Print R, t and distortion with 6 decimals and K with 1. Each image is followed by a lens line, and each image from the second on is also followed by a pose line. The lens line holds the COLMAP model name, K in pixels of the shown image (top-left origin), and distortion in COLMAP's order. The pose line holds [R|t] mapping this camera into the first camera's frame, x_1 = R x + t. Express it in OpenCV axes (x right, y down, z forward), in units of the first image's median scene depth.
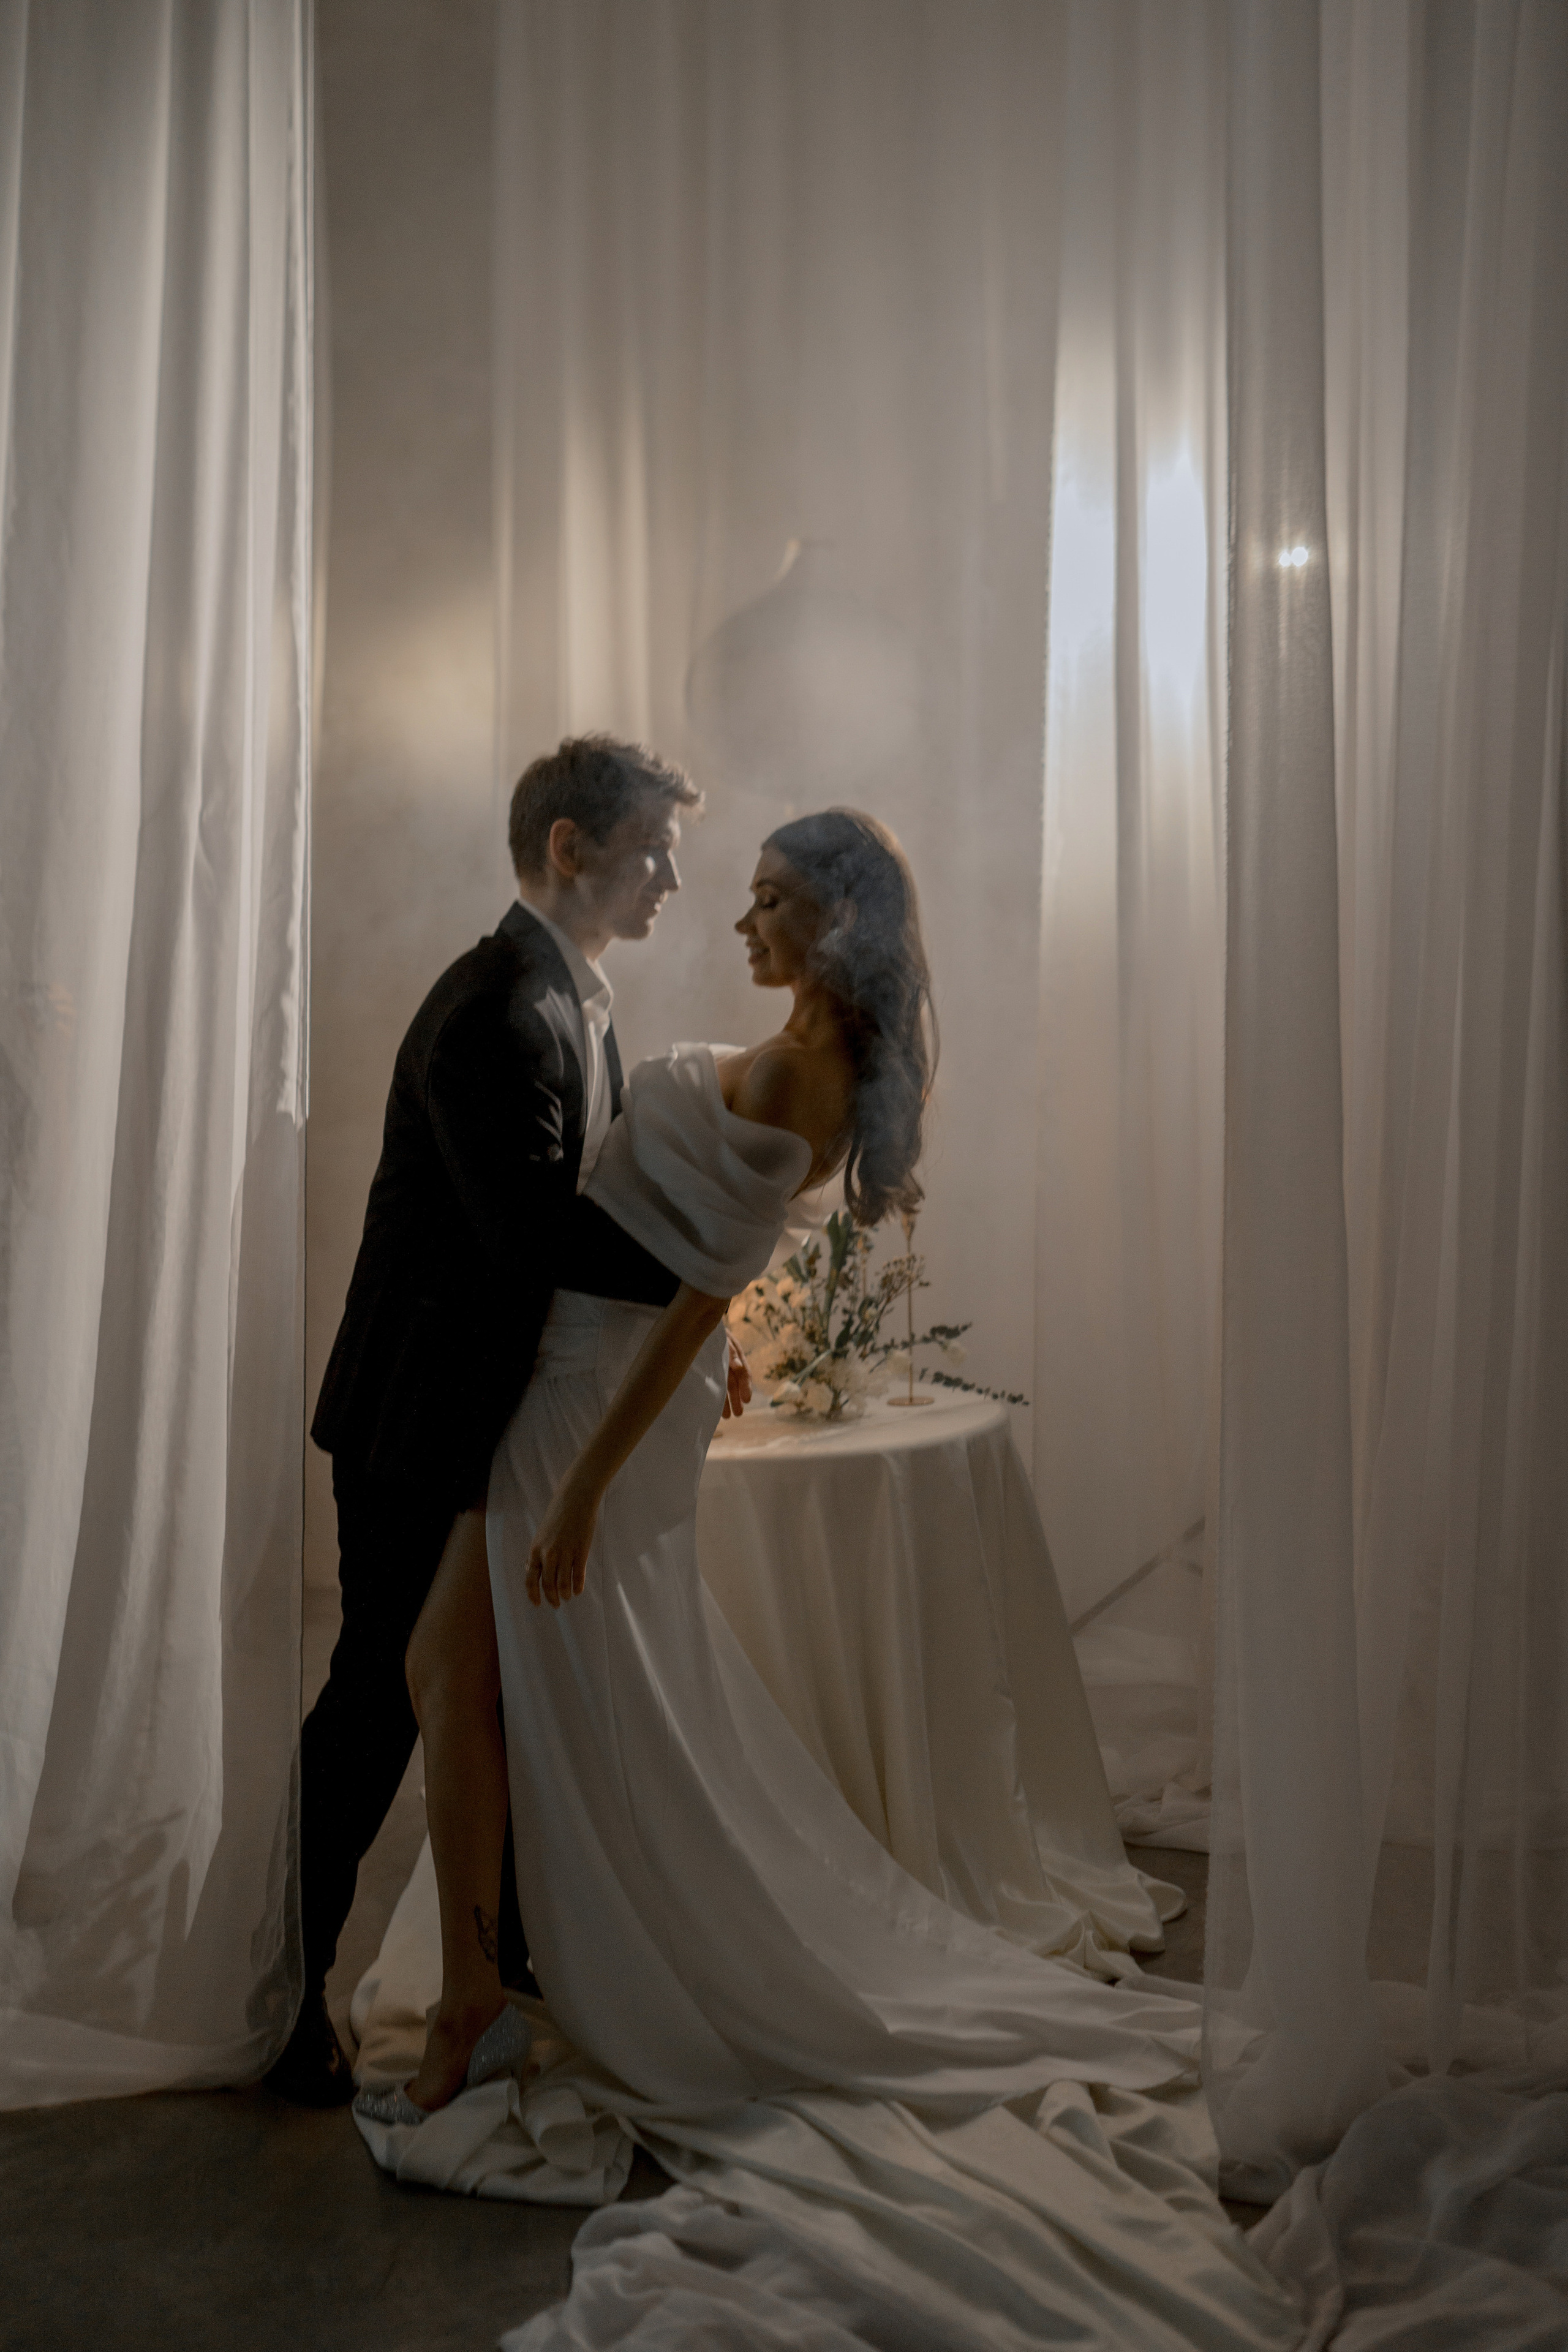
lens RADIAL K [[2281.6, 0, 930.5], [0, 2281.6, 1073.6], [0, 0, 1]] dist [-0.060061, 0.019264]
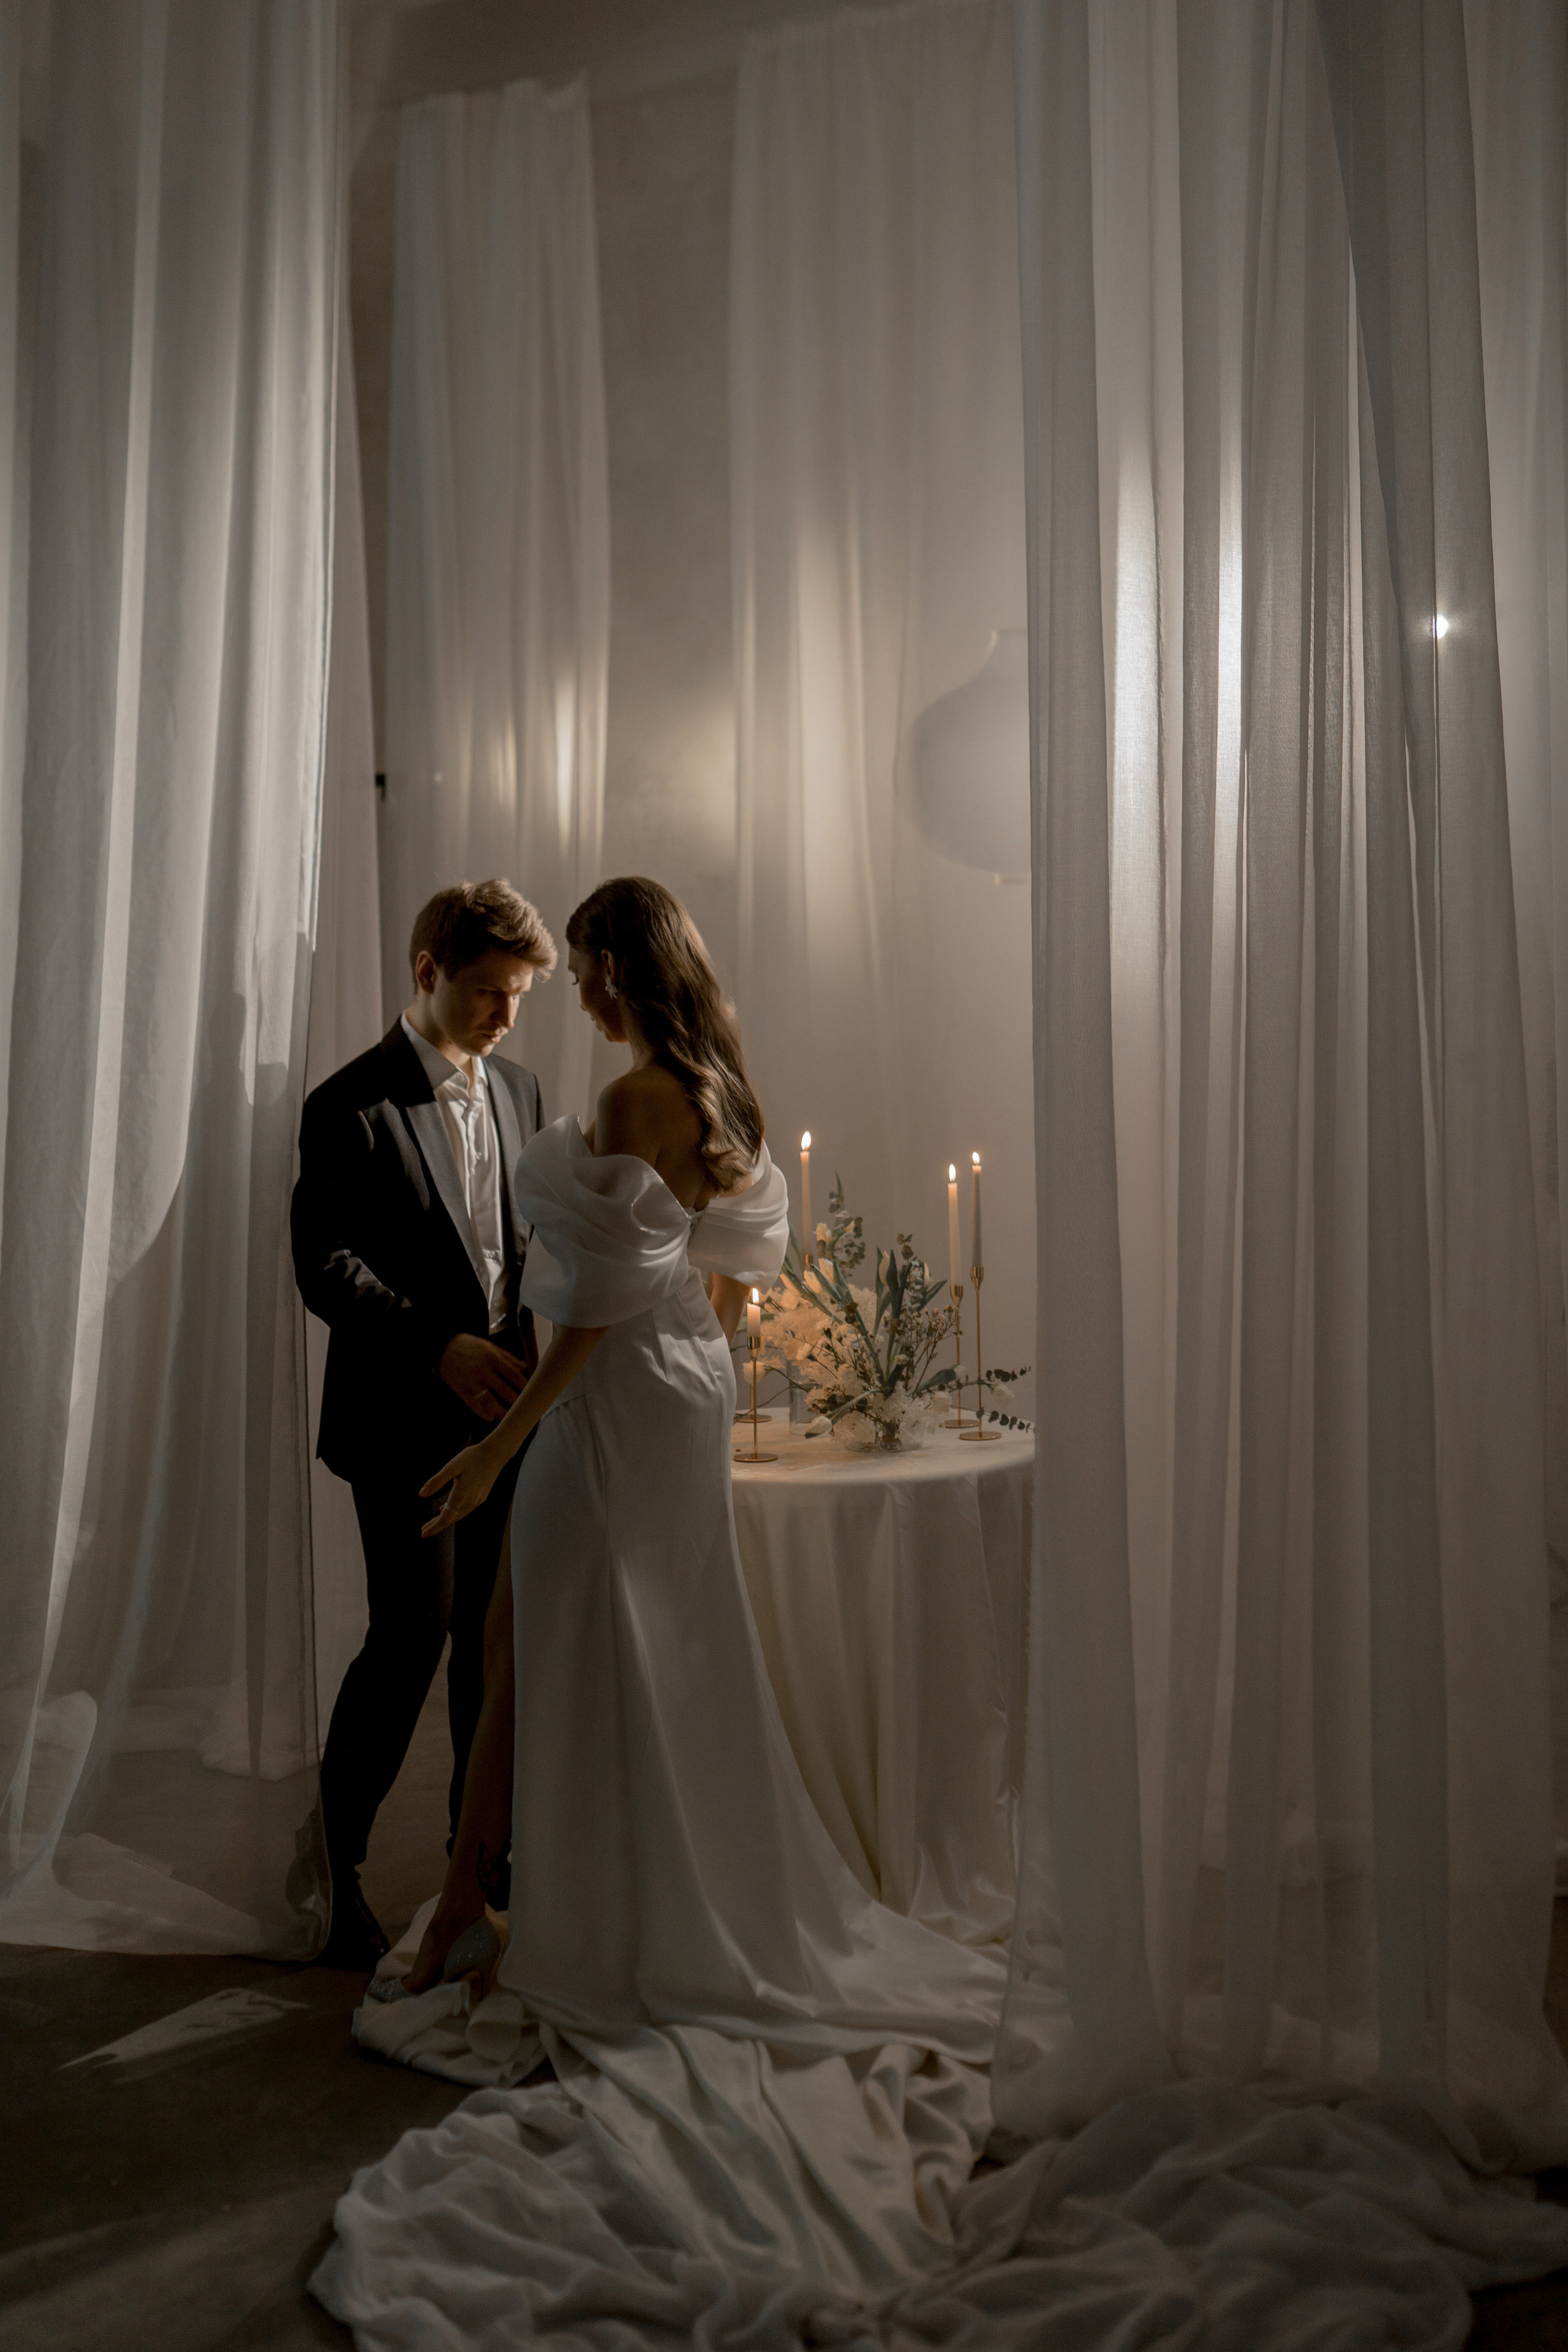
lens RADIAL K [[2268.9, 0, 883.4], [0, 2268.9, 1019.6], [0, 0, 1]] dist [-0.073240, 0.004311]
pose [[0.961740, 0.008547, -0.273831, 0.275708], [-0.014195, 0.999725, -0.018650, -0.041817], [0.273596, 0.021823, 0.961597, -0.084301]]
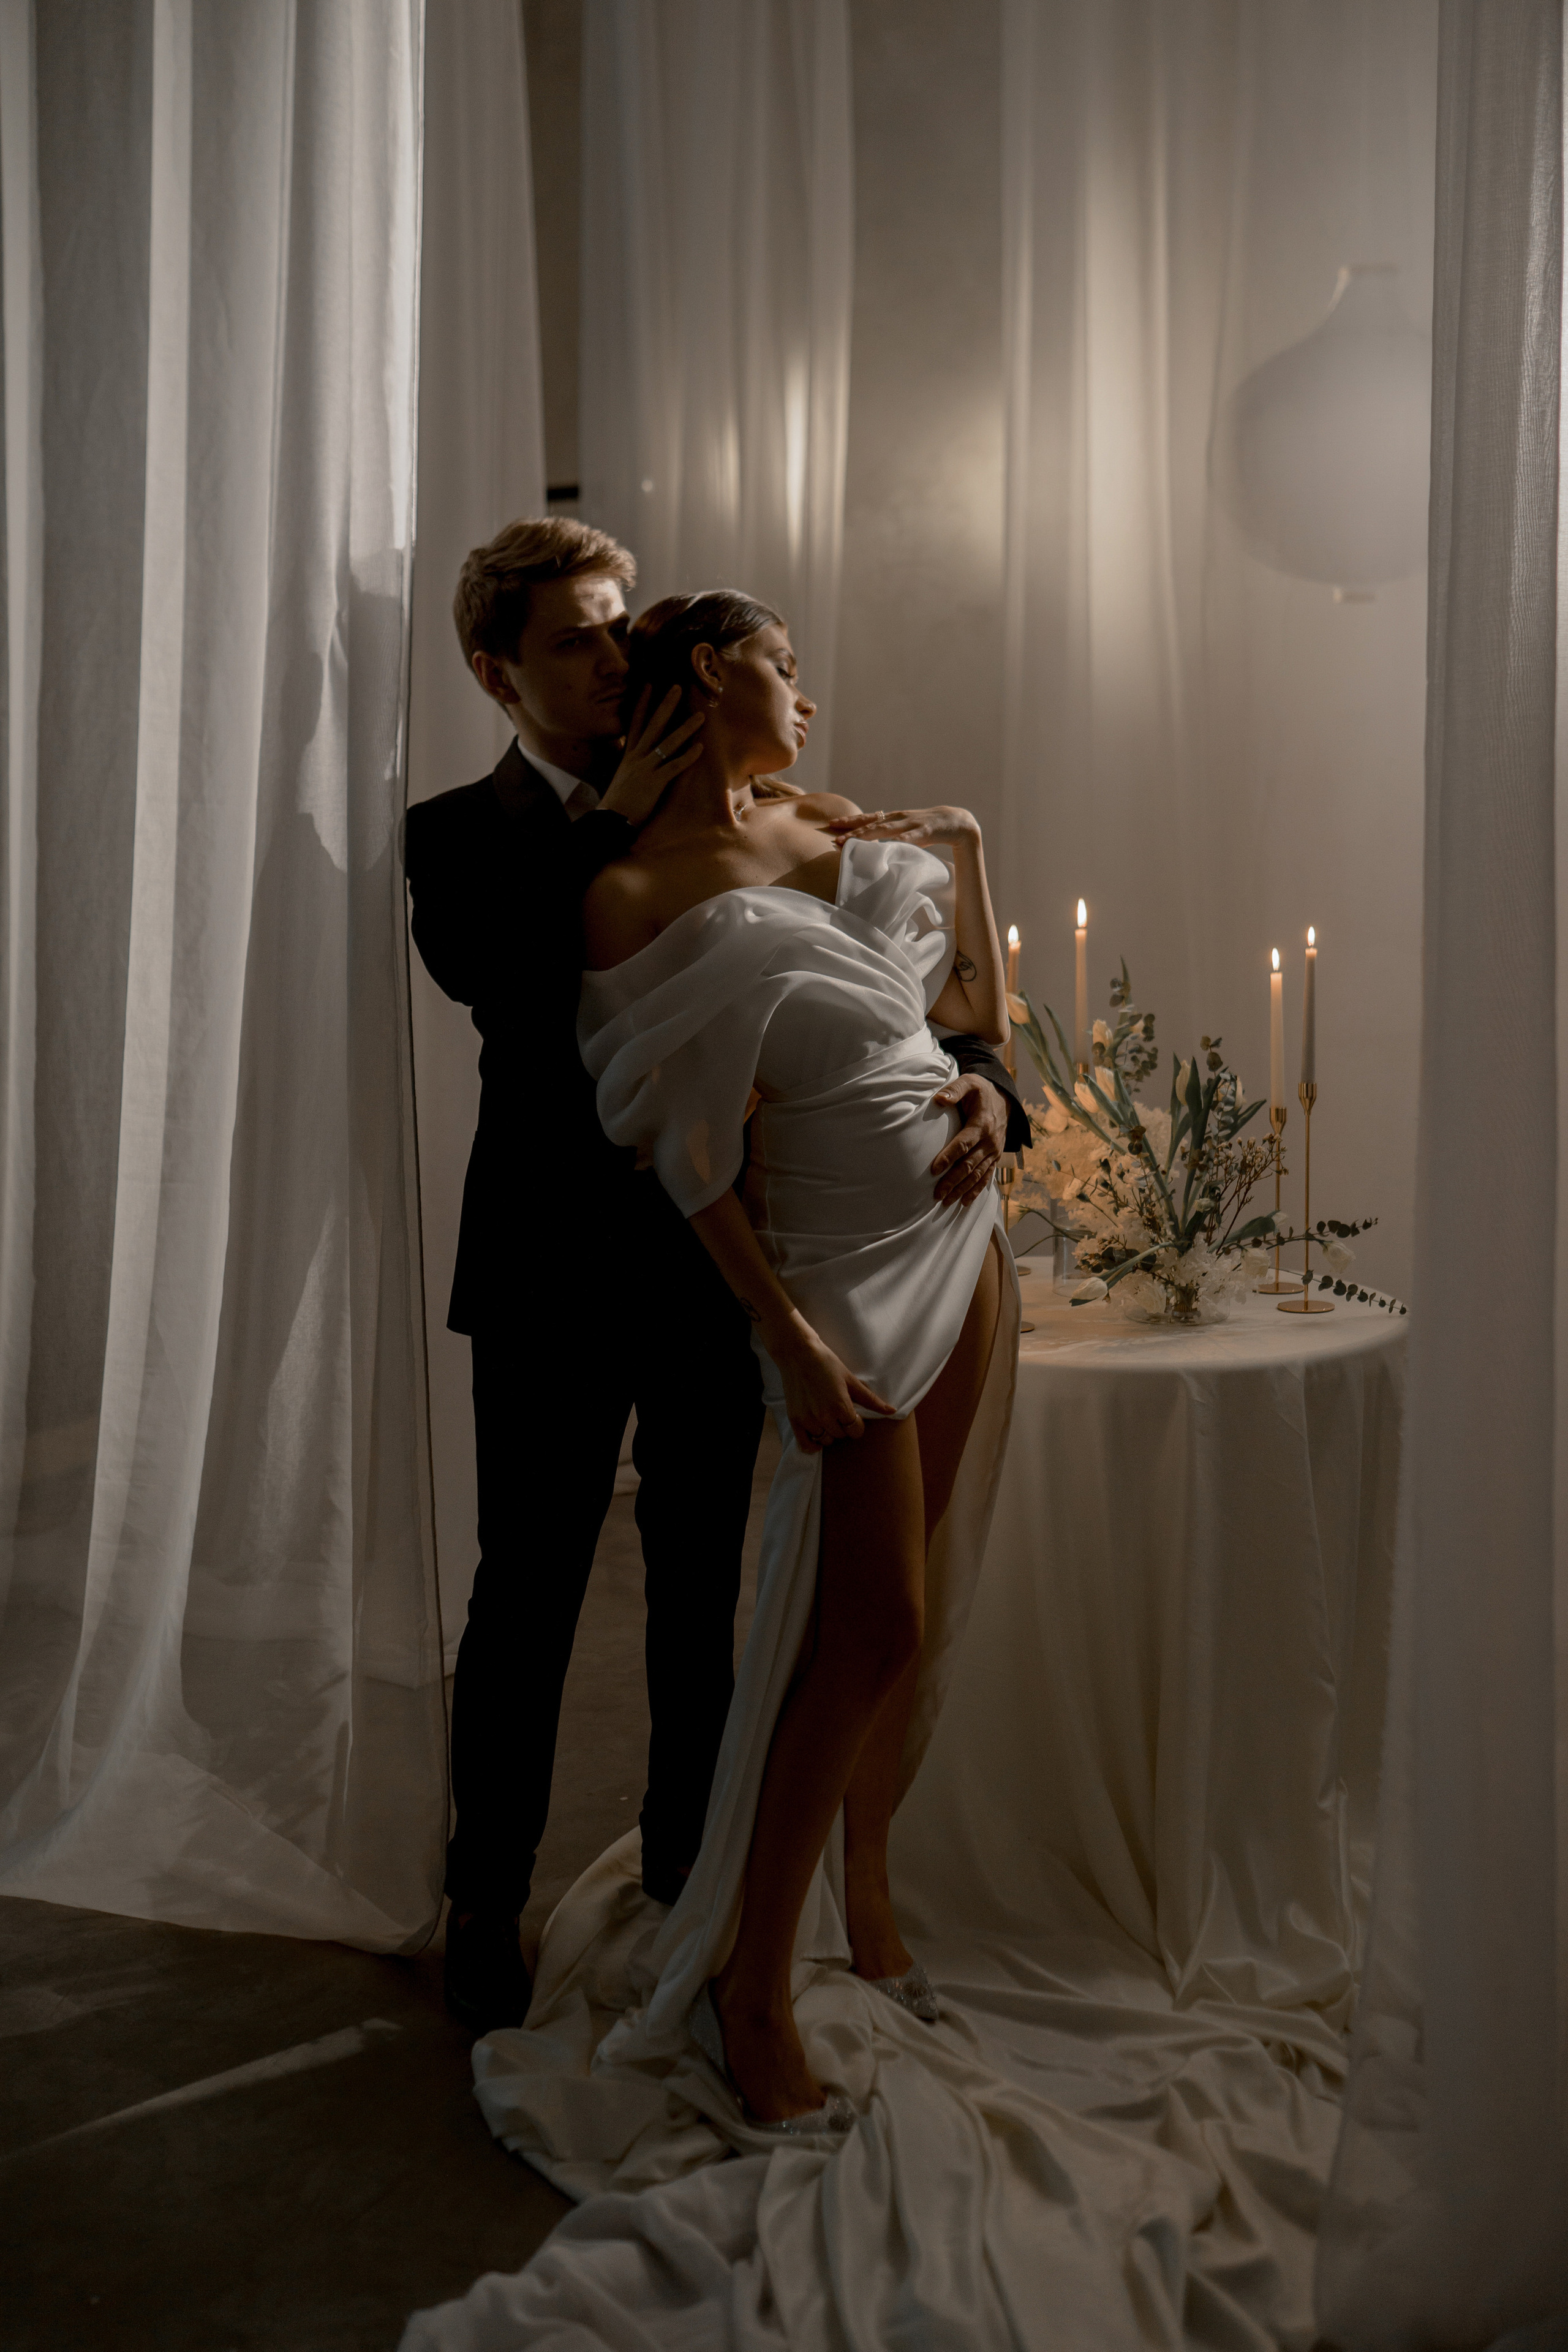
lens RADIAL K [[2348.4, 0, 787.4], [0, 2348.4, 1086.4], [0, 0, 1]] dist [-0.051129, 0.020838]
pose [[0.904677, 0.061153, -0.421688, 0.198444], [-0.023790, 0.995353, 0.093307, -0.013639], [0.425434, -0.074381, 0.901927, 0.168838]]
